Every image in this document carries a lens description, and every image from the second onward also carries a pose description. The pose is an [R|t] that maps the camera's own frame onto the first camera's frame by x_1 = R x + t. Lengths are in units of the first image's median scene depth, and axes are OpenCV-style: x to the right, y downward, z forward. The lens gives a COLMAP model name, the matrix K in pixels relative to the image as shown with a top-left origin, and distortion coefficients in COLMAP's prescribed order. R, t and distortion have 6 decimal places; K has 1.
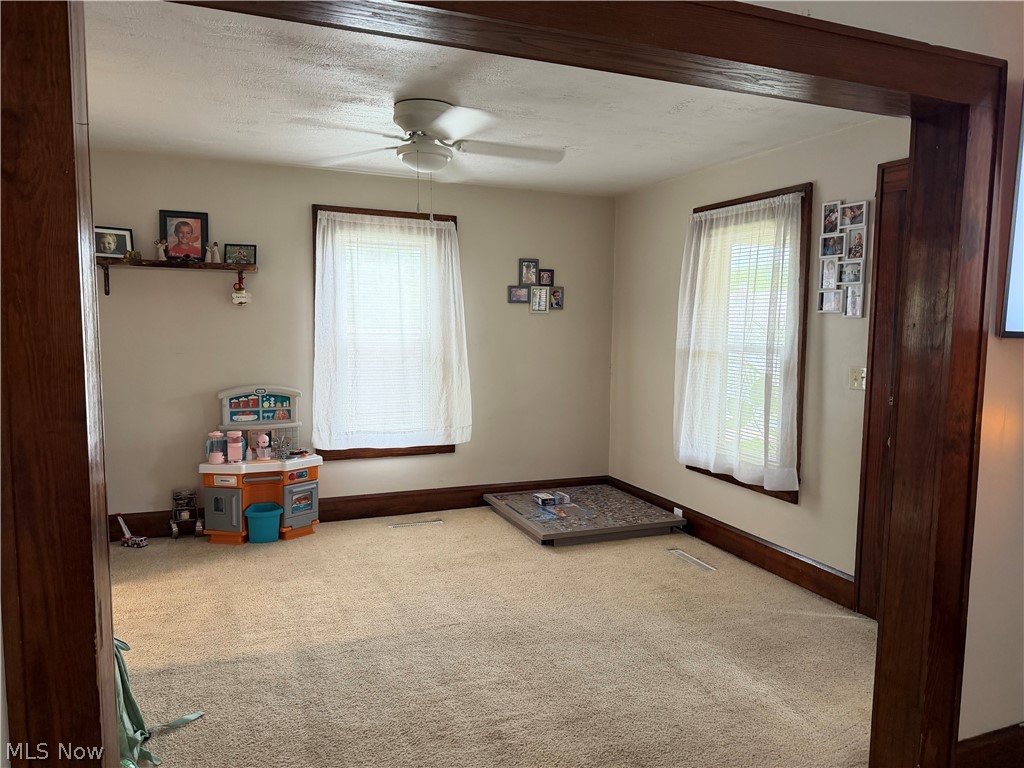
lens RADIAL K [[714.7, 0, 511.8], [0, 714.7, 386.7], [0, 0, 1]] dist [0.022566, -0.022512]
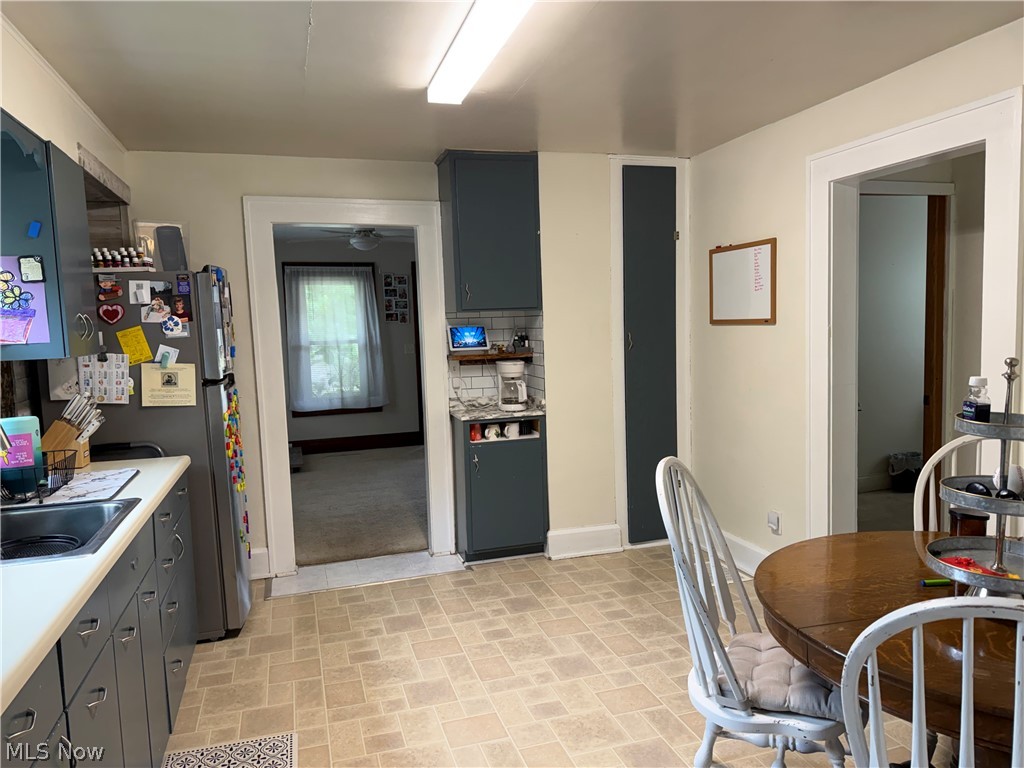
lens RADIAL K [[714.7, 0, 509.8], [0, 714.7, 383.4], [0, 0, 1]] dist [0.022566, -0.022512]
pose [[0.079176, -0.113330, 0.990398, -1.653421], [0.128873, 0.986343, 0.102563, -0.103601], [-0.988495, 0.119515, 0.092700, 0.482274]]
